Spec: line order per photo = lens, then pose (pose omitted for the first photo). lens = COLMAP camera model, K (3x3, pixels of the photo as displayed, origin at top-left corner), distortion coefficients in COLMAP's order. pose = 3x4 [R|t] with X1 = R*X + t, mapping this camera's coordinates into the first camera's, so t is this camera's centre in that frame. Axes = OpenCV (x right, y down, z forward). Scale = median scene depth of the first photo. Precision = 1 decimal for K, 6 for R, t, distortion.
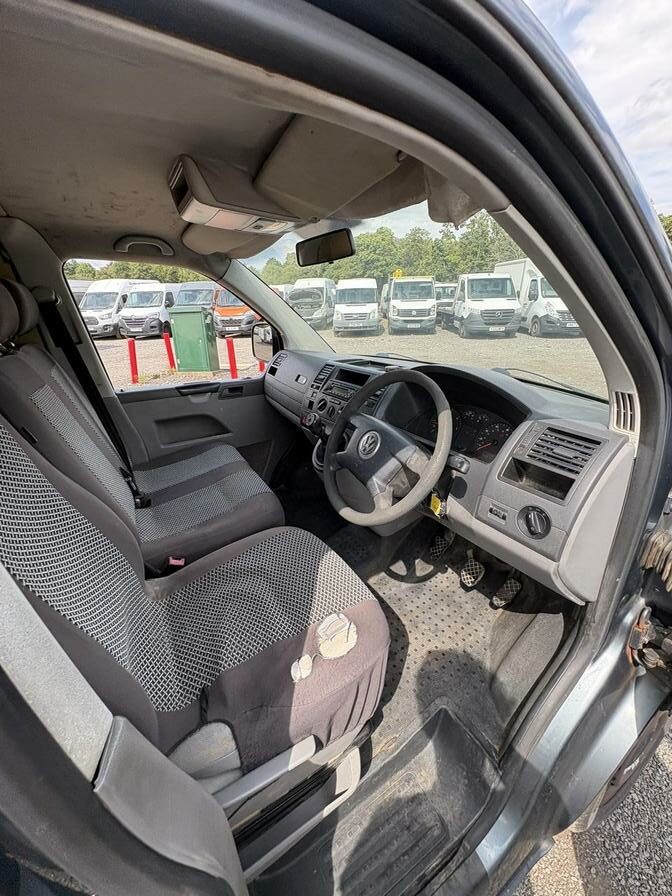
lens RADIAL K [[361.0, 0, 344.7], [0, 361.0, 448.8], [0, 0, 1]] dist [0.005142, -0.000821]
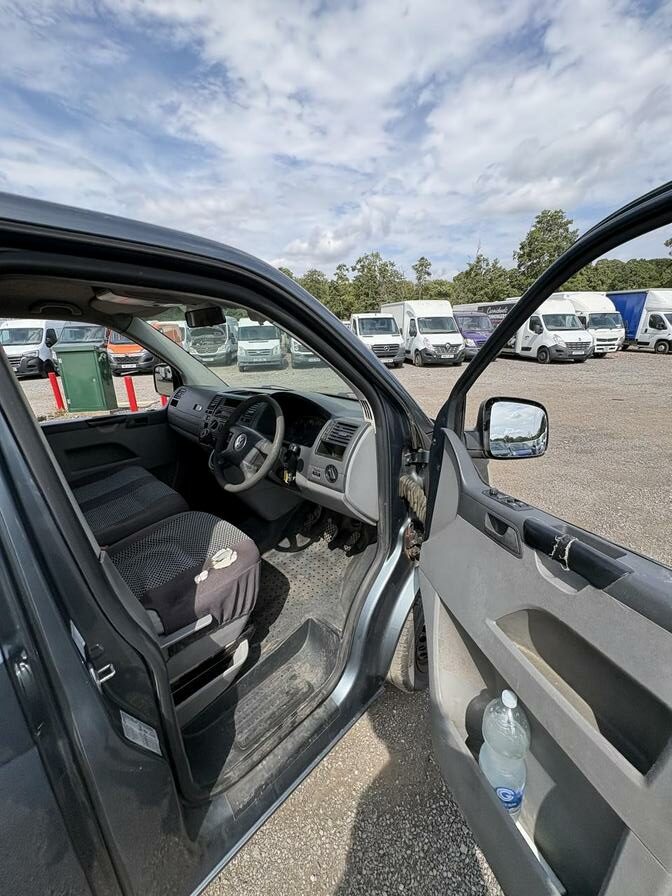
lens RADIAL K [[361.0, 0, 341.1], [0, 361.0, 450.7], [0, 0, 1]] dist [0.005142, -0.000821]
pose [[0.972575, -0.076468, 0.219660, 0.089294], [0.093725, 0.993188, -0.069234, 0.107049], [-0.212869, 0.087923, 0.973117, -0.381571]]
